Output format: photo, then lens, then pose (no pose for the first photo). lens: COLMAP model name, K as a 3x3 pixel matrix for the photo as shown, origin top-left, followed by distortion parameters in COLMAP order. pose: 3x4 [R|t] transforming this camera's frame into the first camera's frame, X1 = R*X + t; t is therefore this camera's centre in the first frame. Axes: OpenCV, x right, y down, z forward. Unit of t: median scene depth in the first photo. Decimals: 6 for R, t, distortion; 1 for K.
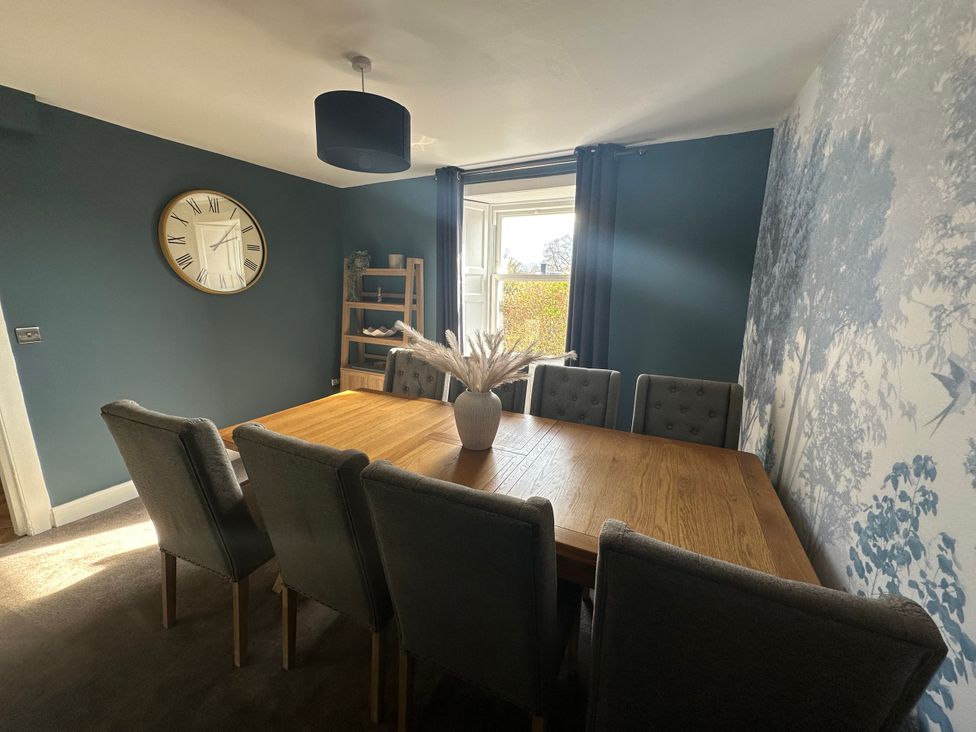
lens RADIAL K [[389.6, 0, 488.0], [0, 389.6, 366.0], [0, 0, 1]] dist [-0.000113, -0.000053]
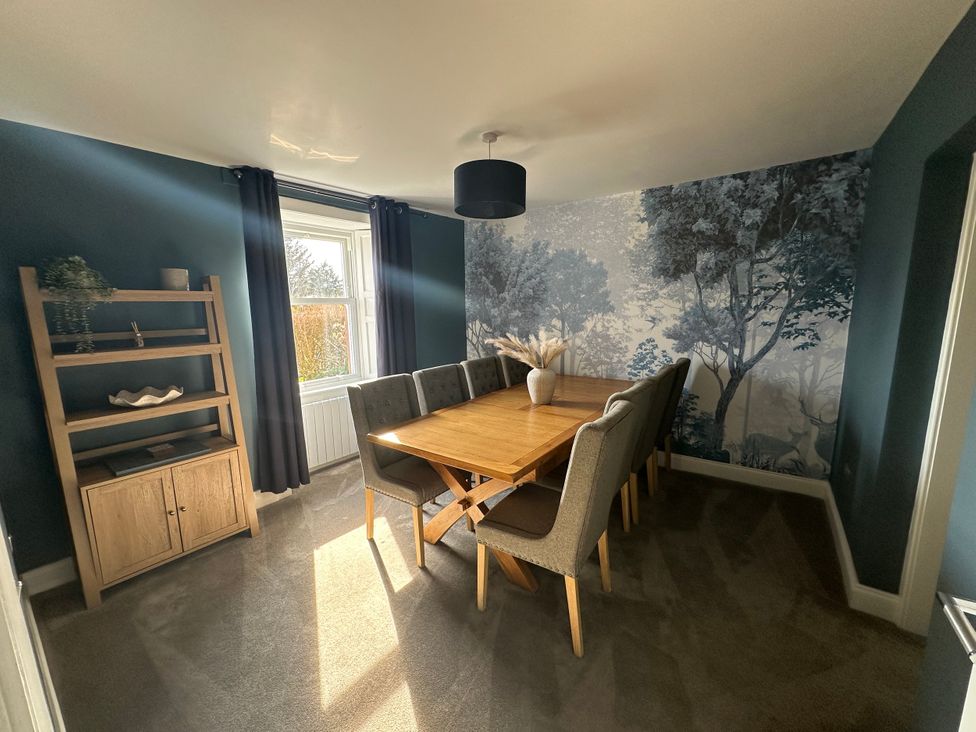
lens RADIAL K [[389.6, 0, 488.0], [0, 389.6, 366.0], [0, 0, 1]] dist [-0.000113, -0.000053]
pose [[0.189020, -0.174336, 0.966374, -0.940136], [0.225788, 0.965462, 0.130008, -0.120025], [-0.955663, 0.193622, 0.221855, 0.480143]]
